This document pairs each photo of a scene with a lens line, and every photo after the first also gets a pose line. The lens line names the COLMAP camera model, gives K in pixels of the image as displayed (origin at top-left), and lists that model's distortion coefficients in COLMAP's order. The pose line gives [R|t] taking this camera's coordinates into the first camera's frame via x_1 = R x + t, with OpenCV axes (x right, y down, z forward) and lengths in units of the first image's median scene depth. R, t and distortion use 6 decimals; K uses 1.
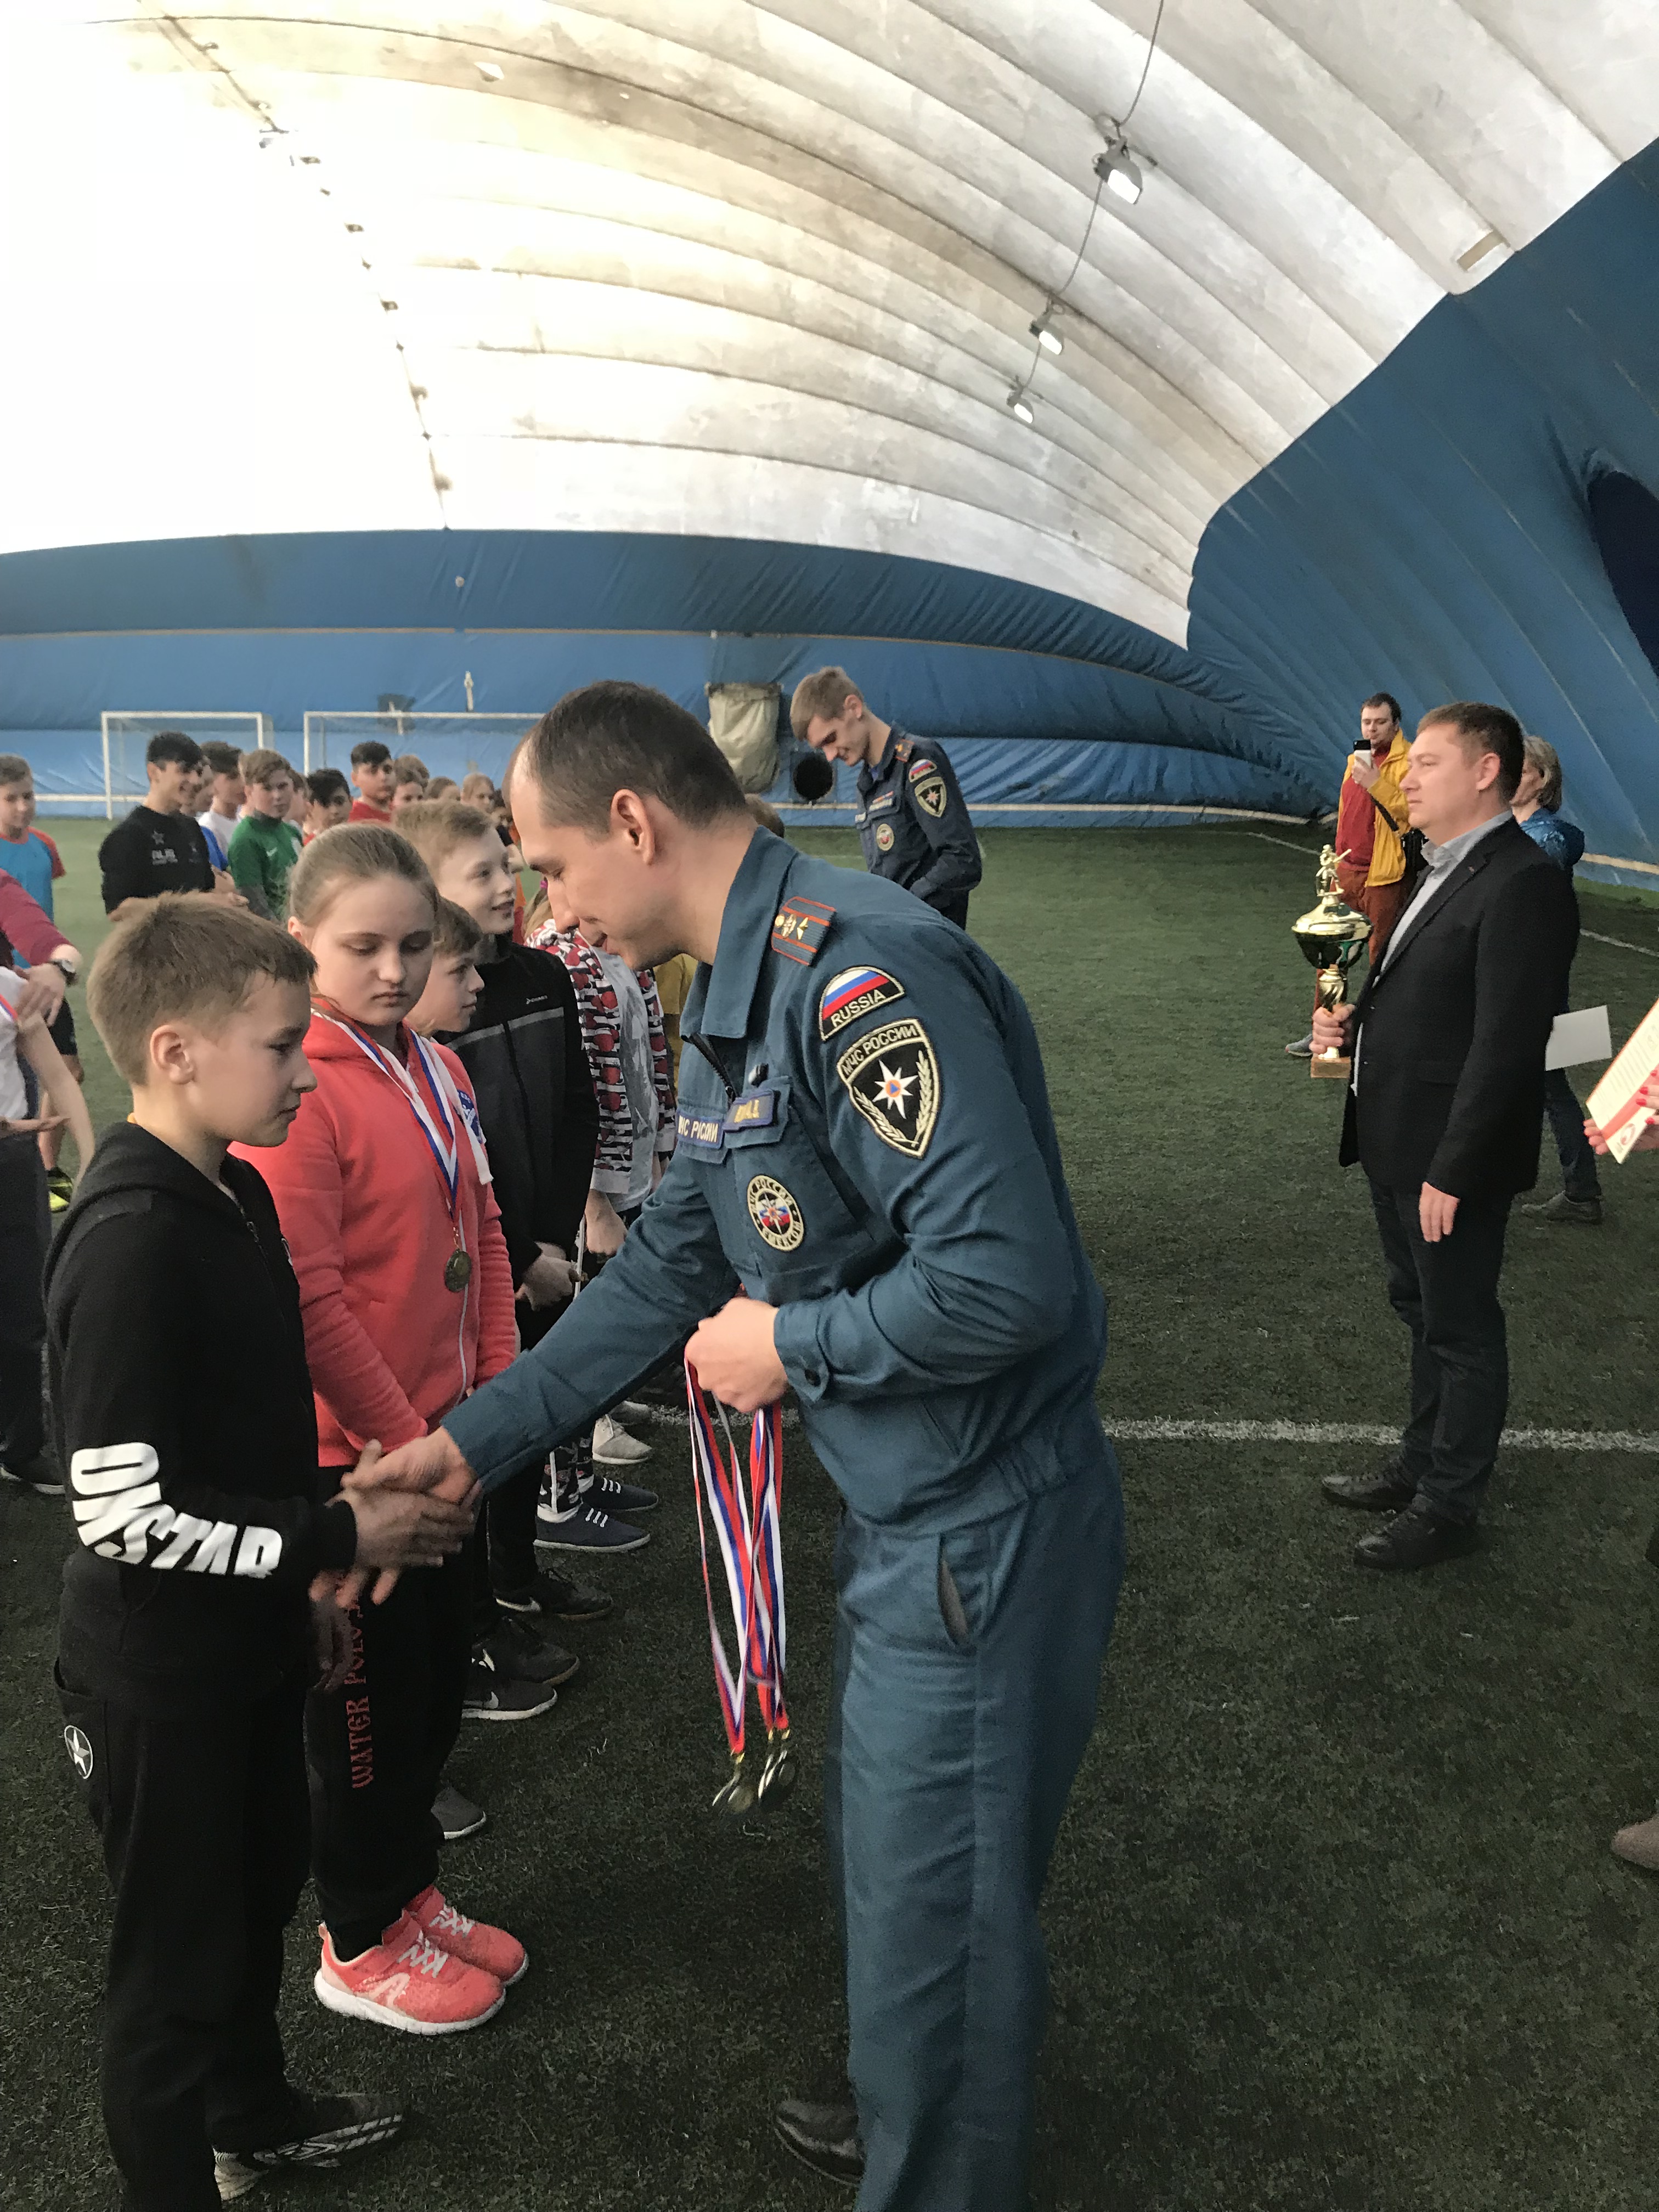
lens RADIAL K [[1868.7, 0, 826.9], [0, 1868.7, 1097.0], [0, 0, 1]] dist [0.035998, -0.012891]
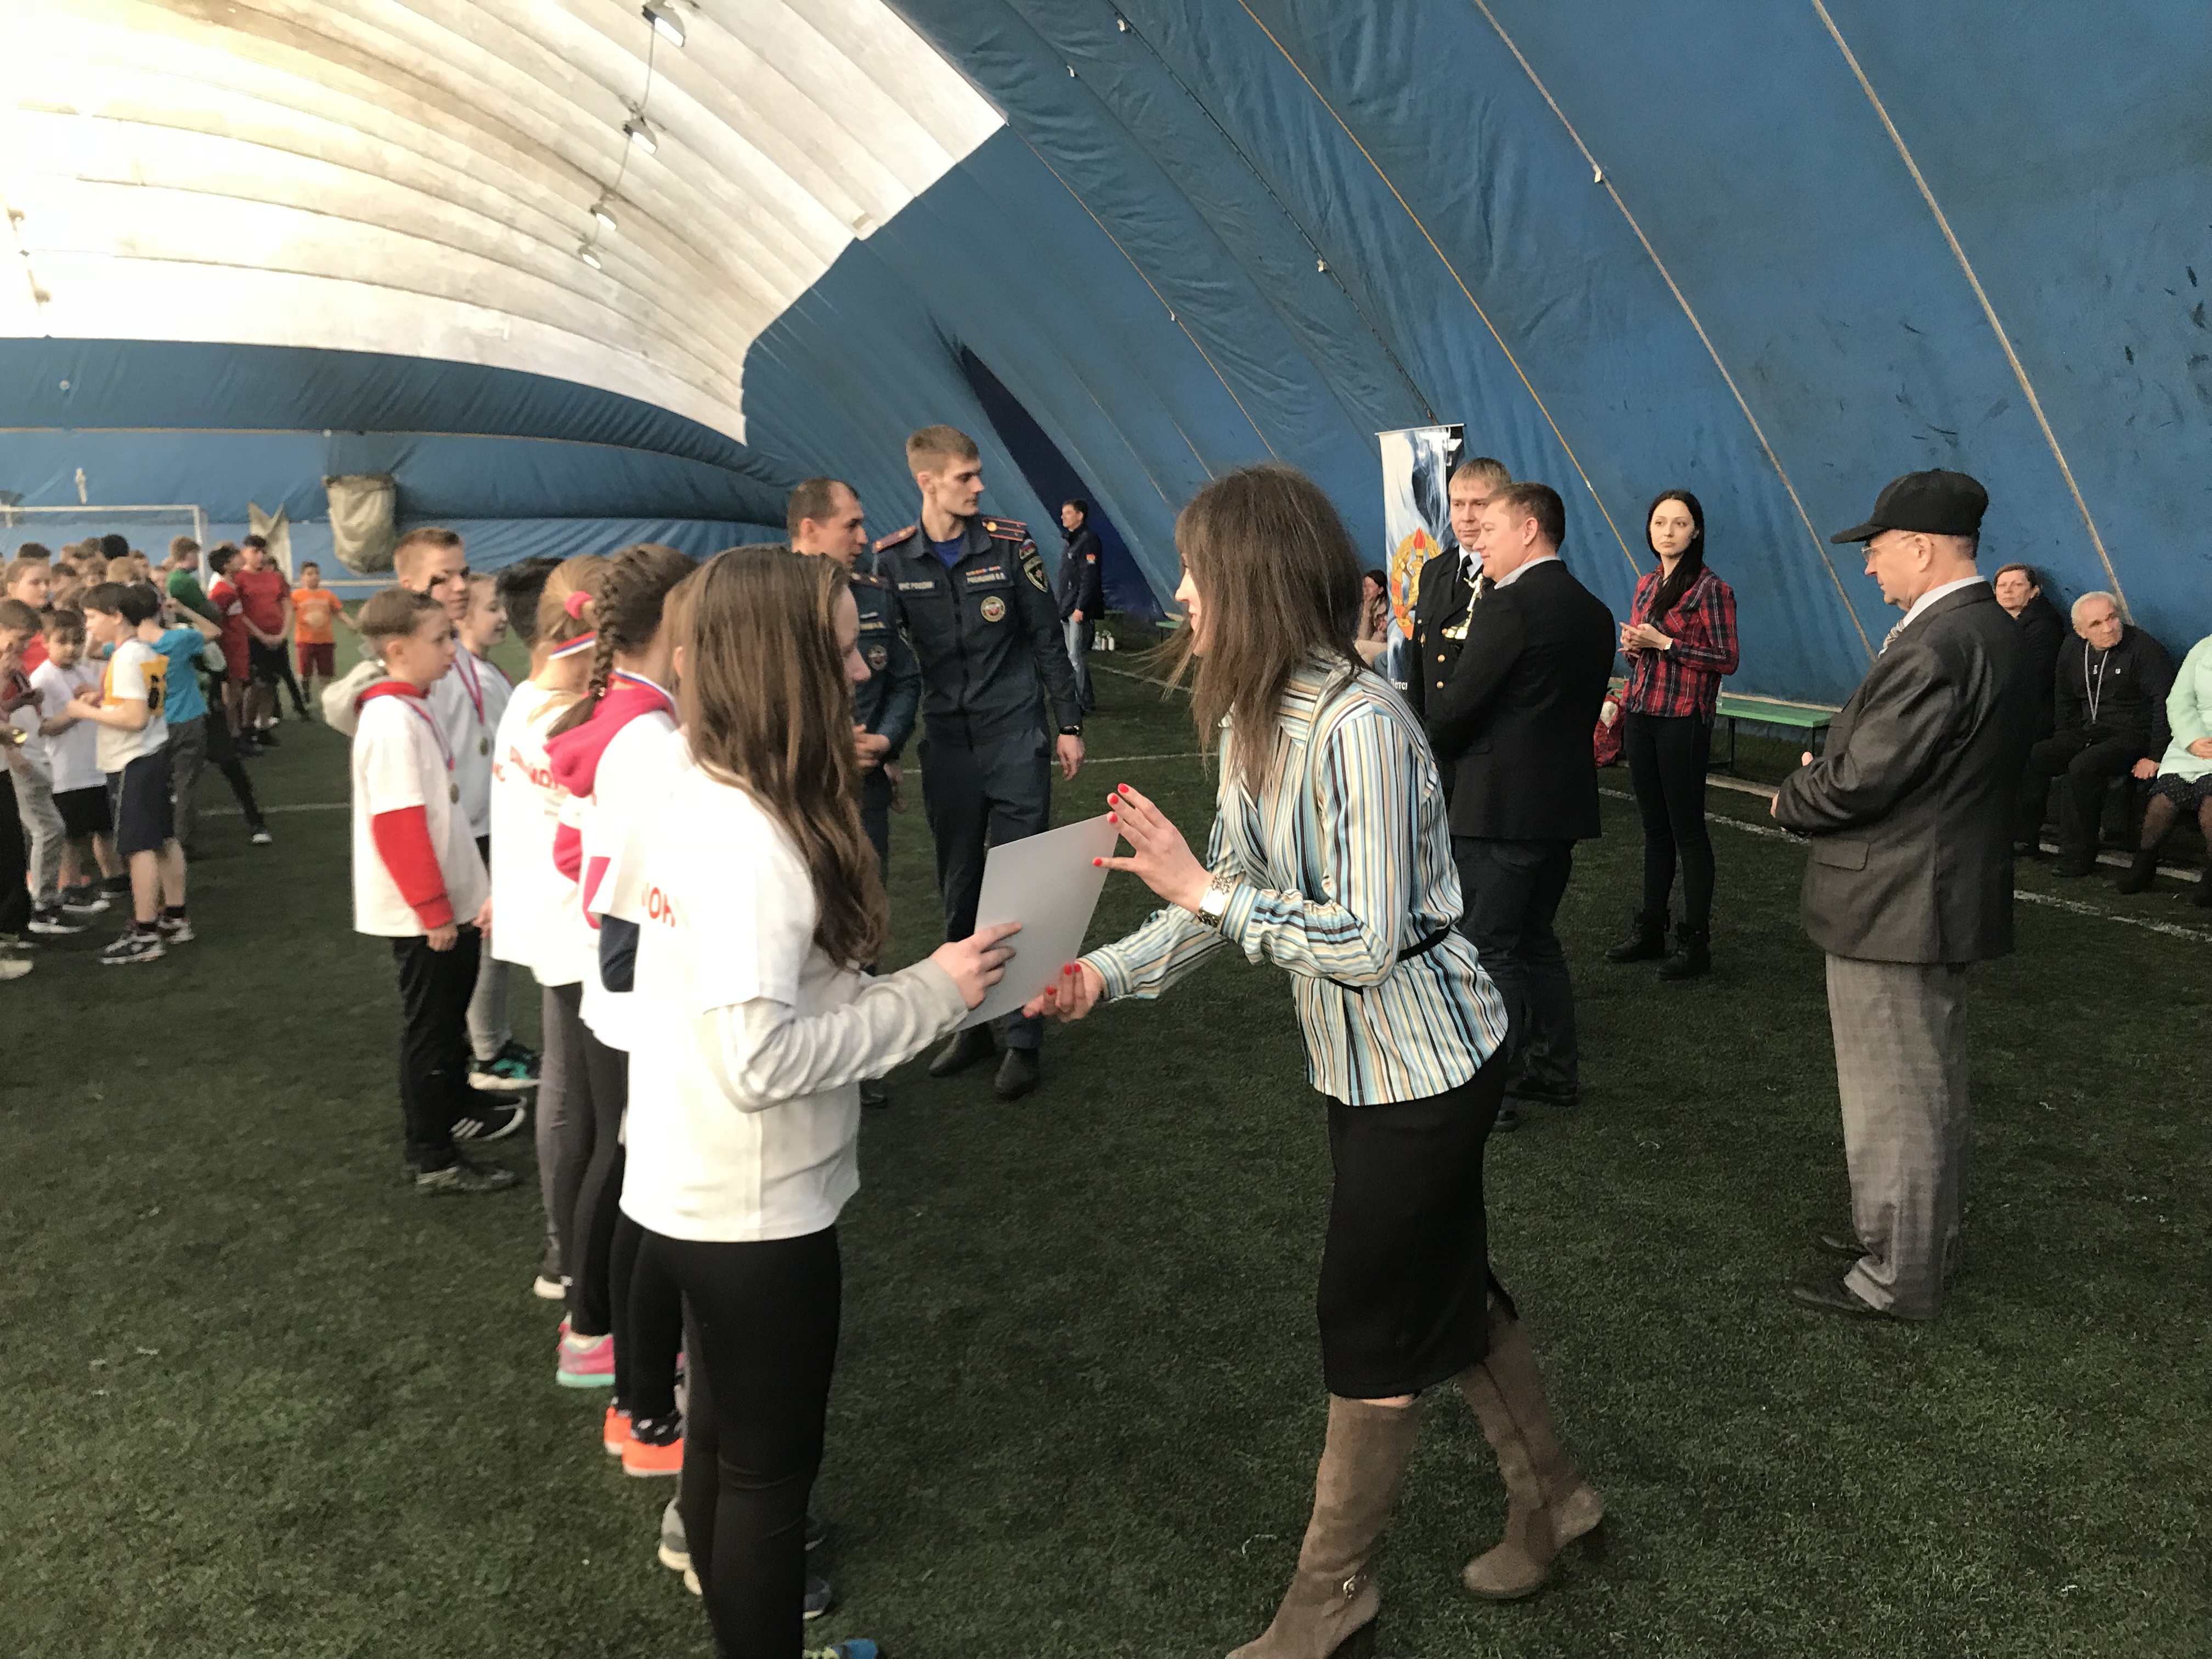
lens RADIAL K [[1868.7, 0, 1100.9], [0, 1868.7, 814.1], [0, 0, 1]] dist [0.035998, -0.012891]
pose [[0.940801, -0.077359, 0.330013, -0.016946], [0.087165, 0.996081, -0.014995, 0.048142], [-0.327560, 0.042873, 0.943857, -0.259360]]
